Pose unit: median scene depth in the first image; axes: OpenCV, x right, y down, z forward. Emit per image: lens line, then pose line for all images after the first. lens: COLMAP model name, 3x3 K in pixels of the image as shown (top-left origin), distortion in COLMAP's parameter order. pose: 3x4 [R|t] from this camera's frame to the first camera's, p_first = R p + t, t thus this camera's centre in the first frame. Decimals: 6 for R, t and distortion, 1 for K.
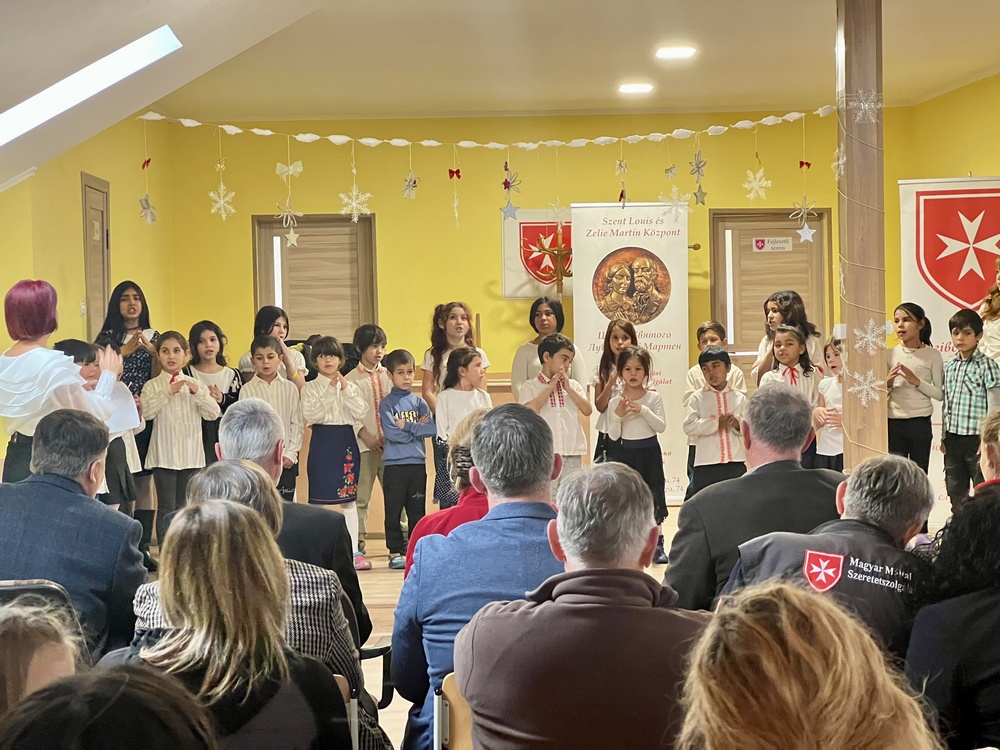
lens RADIAL K [[2266.7, 0, 501.0], [0, 2266.7, 370.2], [0, 0, 1]] dist [0.396467, 0.000000]
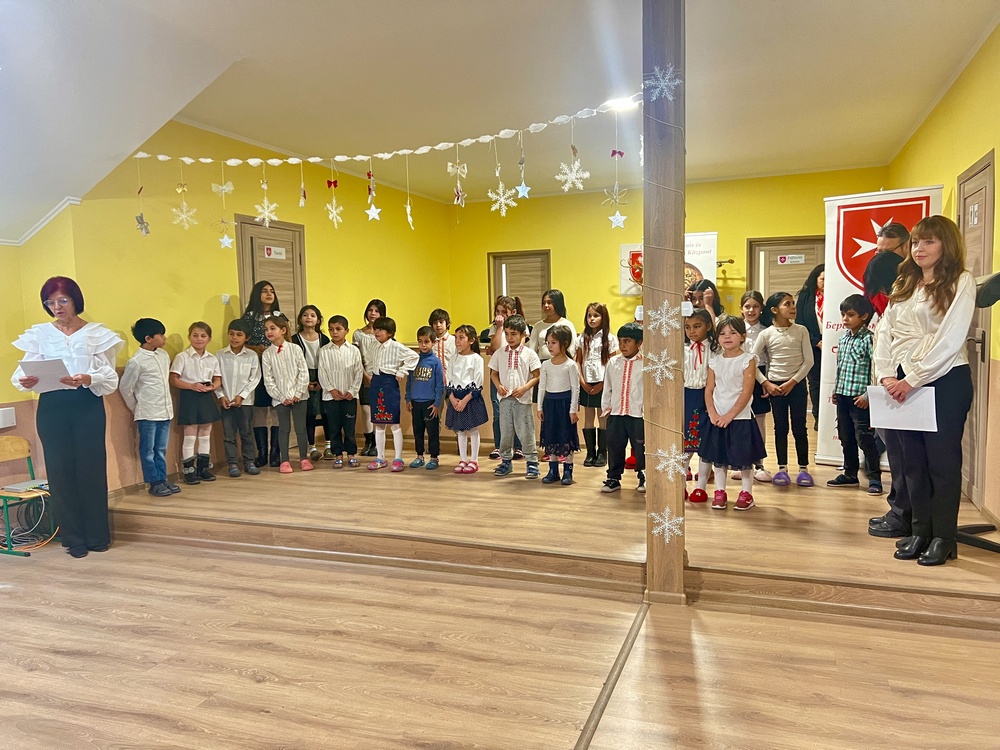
lens RADIAL K [[733.4, 0, 480.8], [0, 733.4, 398.6], [0, 0, 1]] dist [0.053495, 0.000421]
pose [[0.909372, 0.048583, -0.413137, 0.186906], [-0.008087, 0.995033, 0.099212, -0.008910], [0.415905, -0.086880, 0.905248, 0.550306]]
